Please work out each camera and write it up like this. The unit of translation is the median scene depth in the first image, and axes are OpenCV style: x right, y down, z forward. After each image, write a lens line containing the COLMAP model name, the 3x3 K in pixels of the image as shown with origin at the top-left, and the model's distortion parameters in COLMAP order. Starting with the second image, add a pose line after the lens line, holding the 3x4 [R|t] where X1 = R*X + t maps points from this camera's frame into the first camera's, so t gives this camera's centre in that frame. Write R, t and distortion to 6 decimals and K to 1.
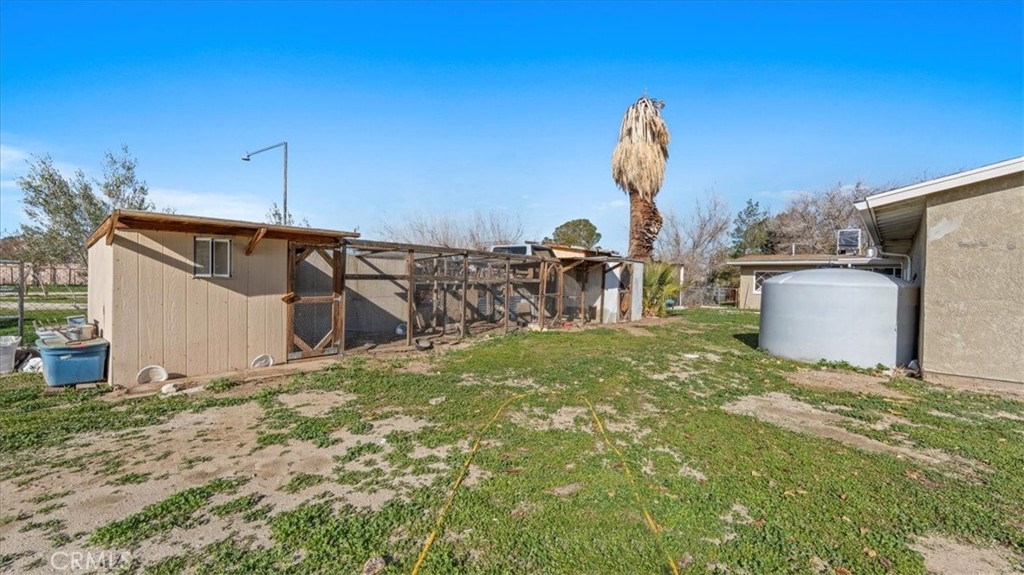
lens RADIAL K [[411.4, 0, 513.9], [0, 411.4, 285.3], [0, 0, 1]] dist [0.000392, 0.000230]
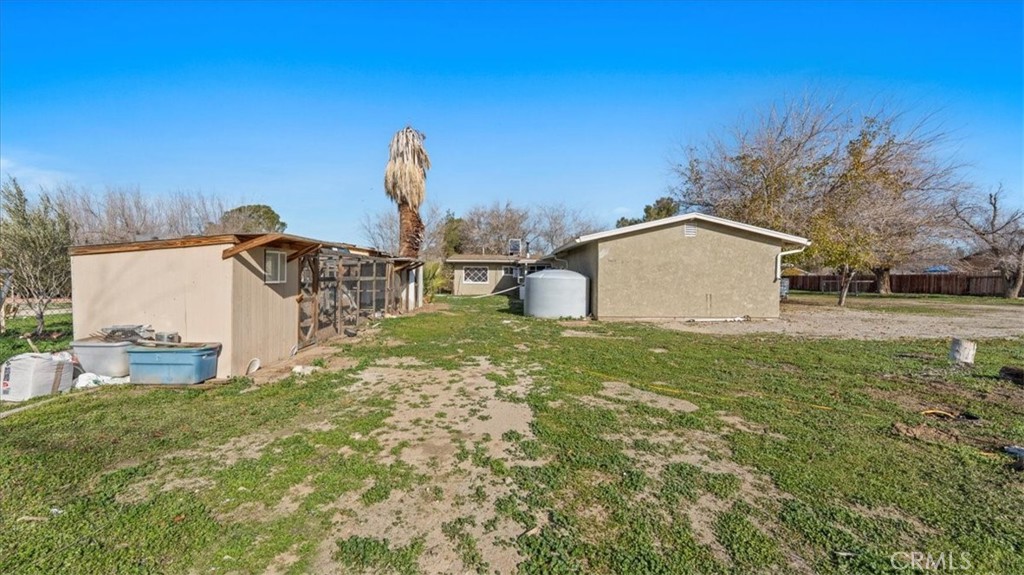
lens RADIAL K [[411.4, 0, 508.7], [0, 411.4, 285.4], [0, 0, 1]] dist [0.000392, 0.000230]
pose [[0.726931, -0.030111, 0.686050, -0.407065], [0.015856, 0.999508, 0.027068, -0.013327], [-0.686527, -0.008799, 0.727051, -0.133762]]
